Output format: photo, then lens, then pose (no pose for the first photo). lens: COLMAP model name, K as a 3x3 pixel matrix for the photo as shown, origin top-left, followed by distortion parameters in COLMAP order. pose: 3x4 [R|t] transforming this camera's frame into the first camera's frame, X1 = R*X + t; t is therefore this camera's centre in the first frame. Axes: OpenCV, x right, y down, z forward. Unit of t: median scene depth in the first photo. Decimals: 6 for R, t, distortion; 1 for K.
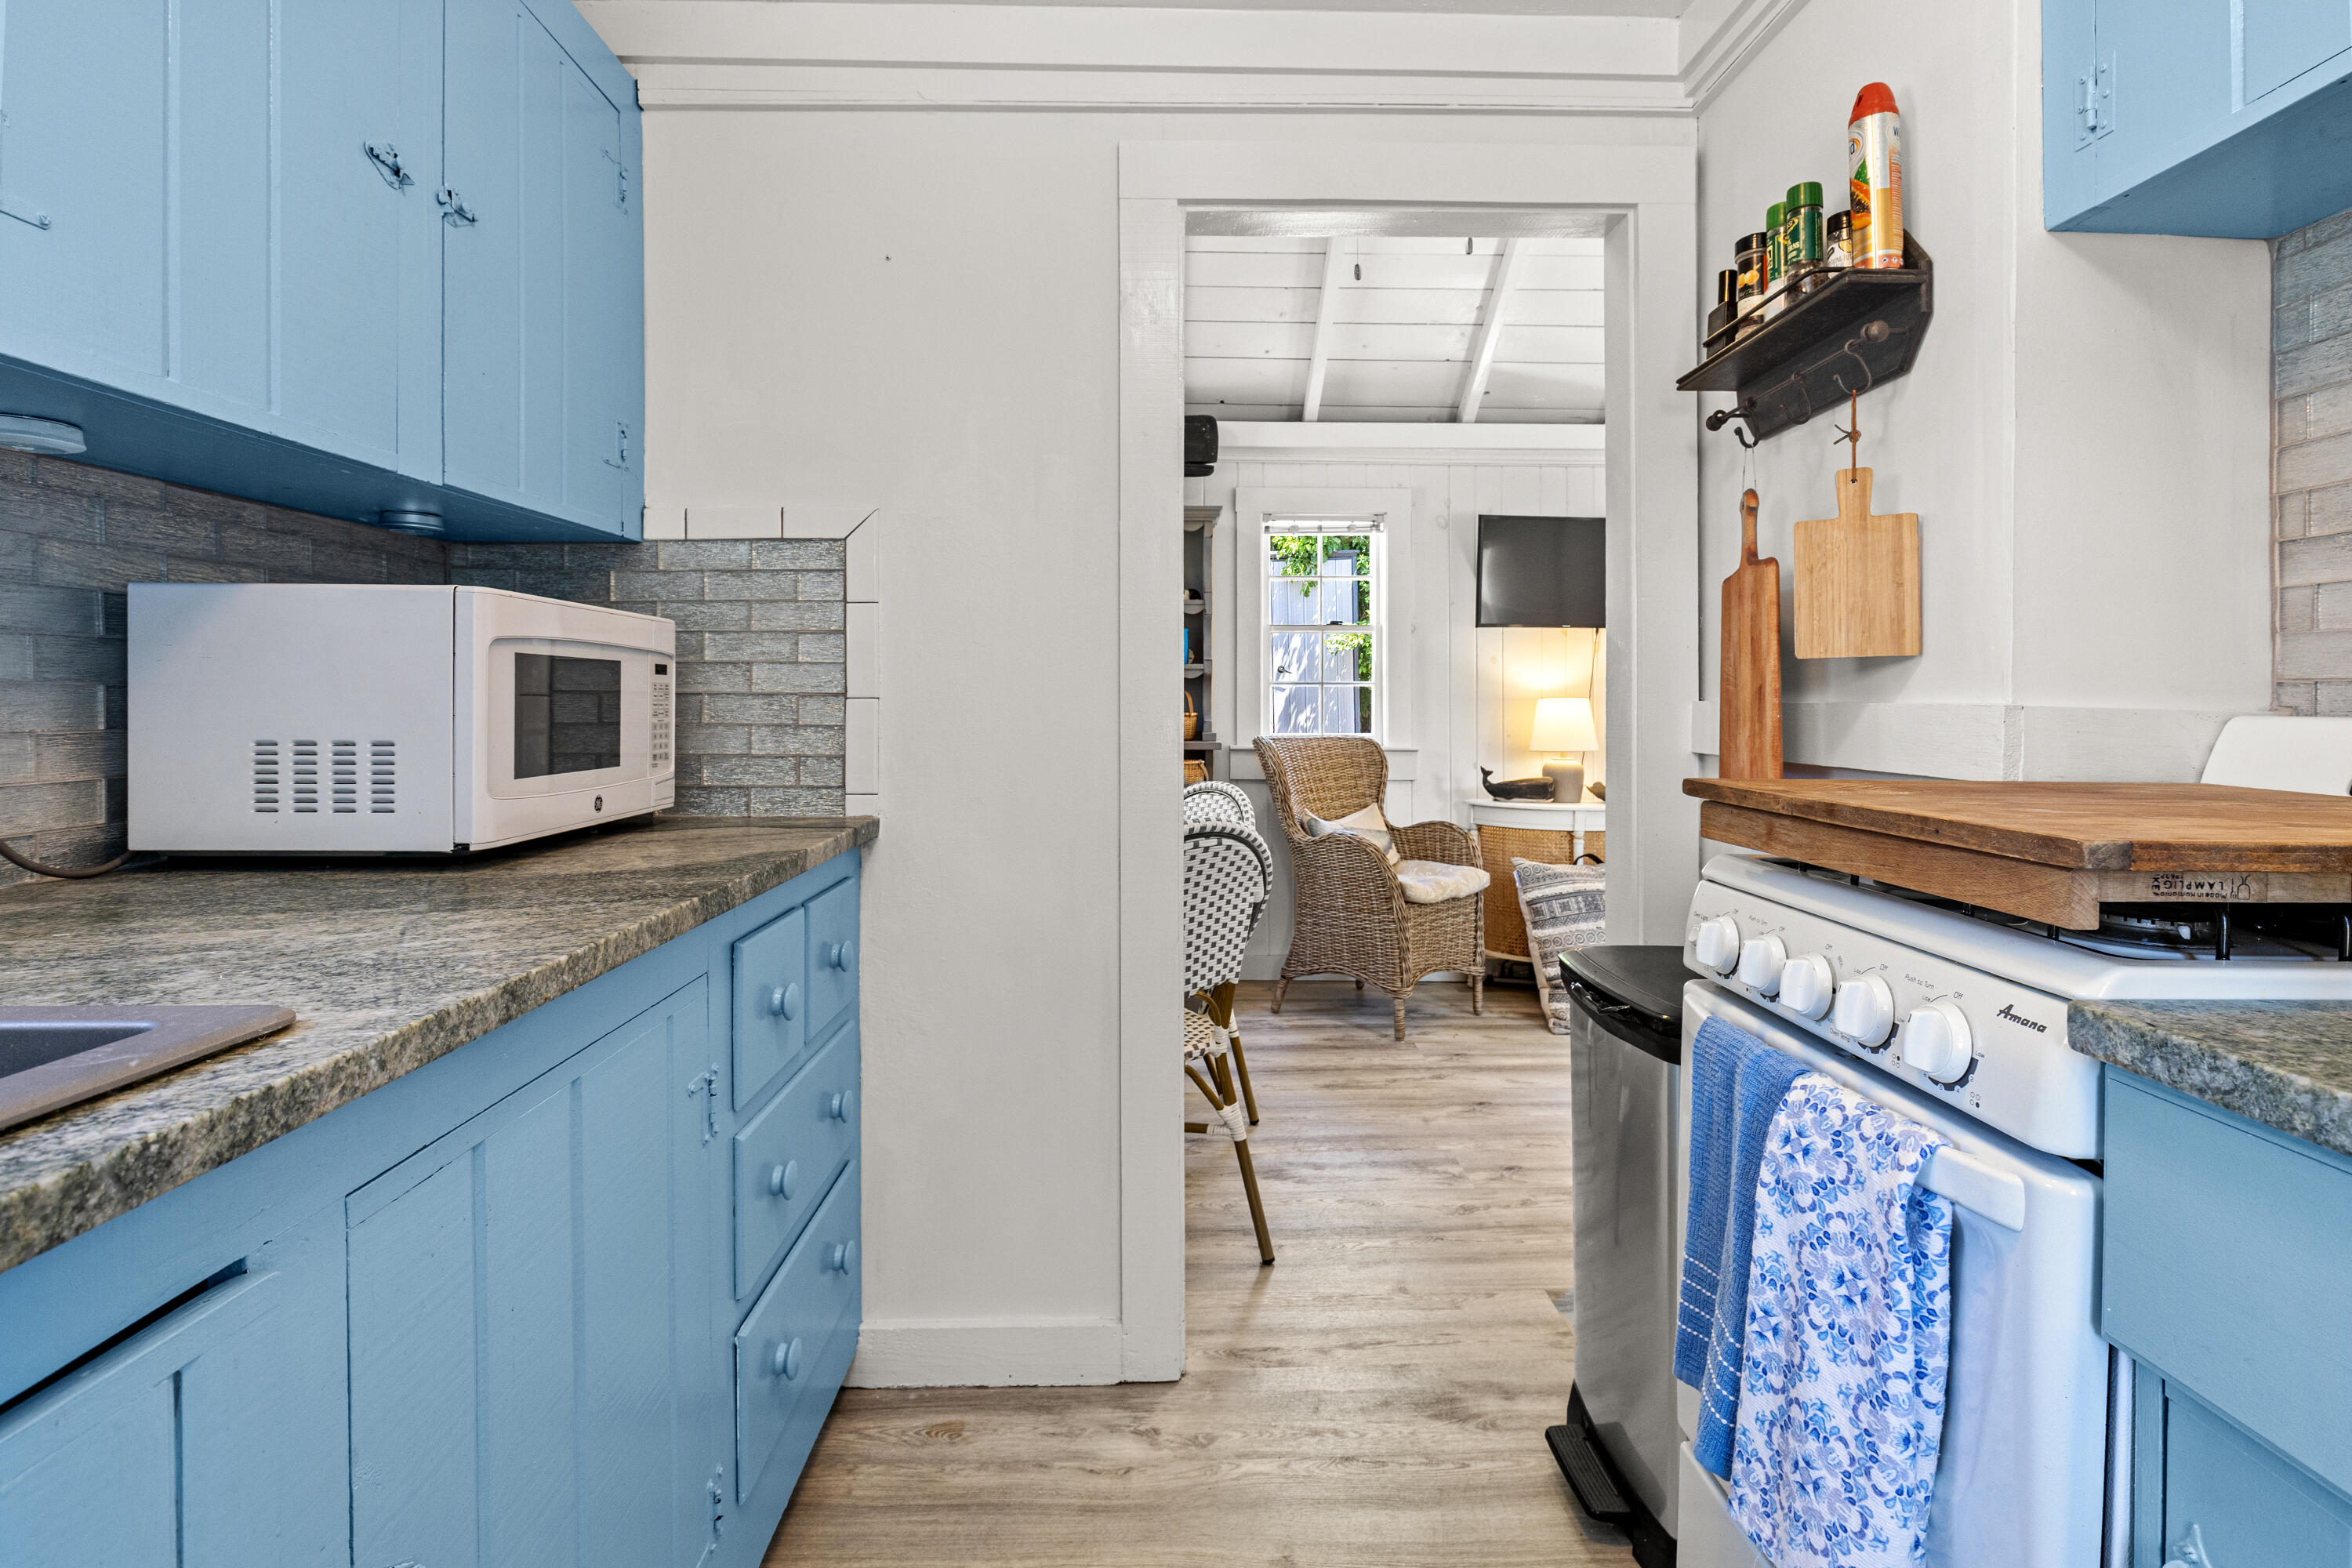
lens RADIAL K [[1119.0, 0, 1190.0], [0, 1119.0, 713.6], [0, 0, 1]] dist [0.006798, -0.002319]
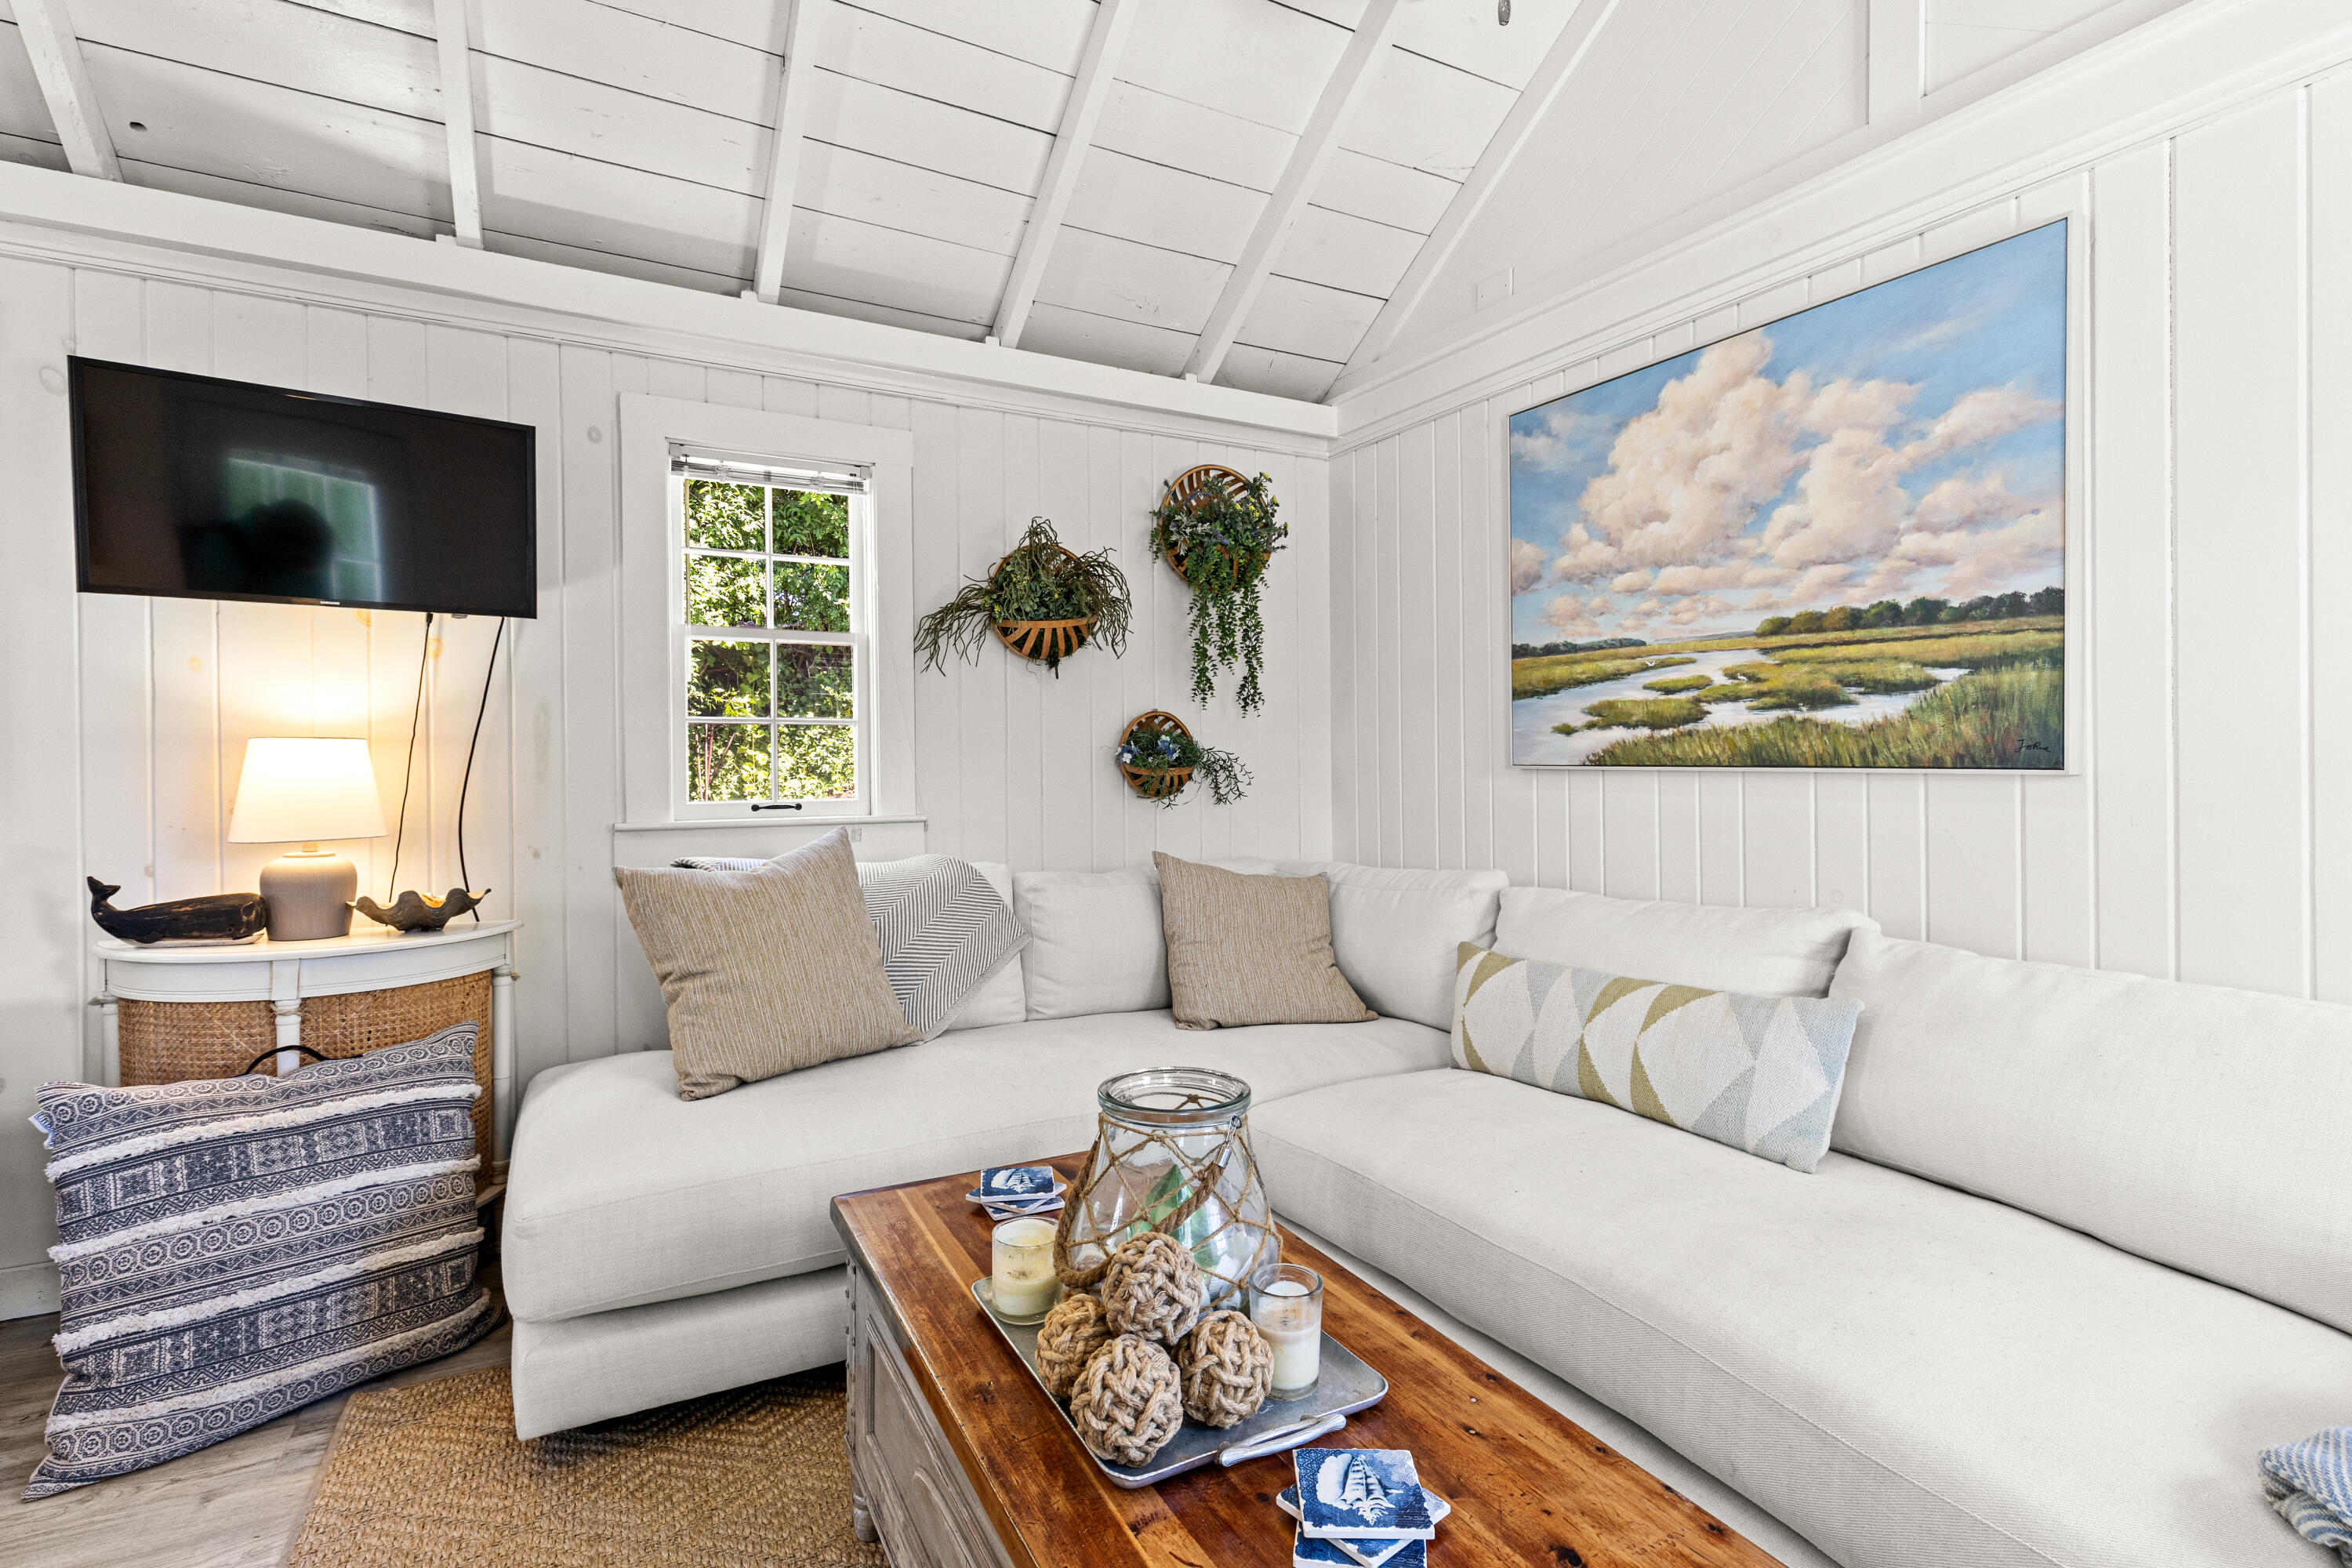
lens RADIAL K [[1119.0, 0, 1167.9], [0, 1119.0, 763.5], [0, 0, 1]] dist [0.006798, -0.002319]
pose [[0.895600, -0.006395, 0.444814, 0.463223], [0.002091, 0.999946, 0.010166, -0.005851], [-0.444855, -0.008174, 0.895565, 0.355632]]
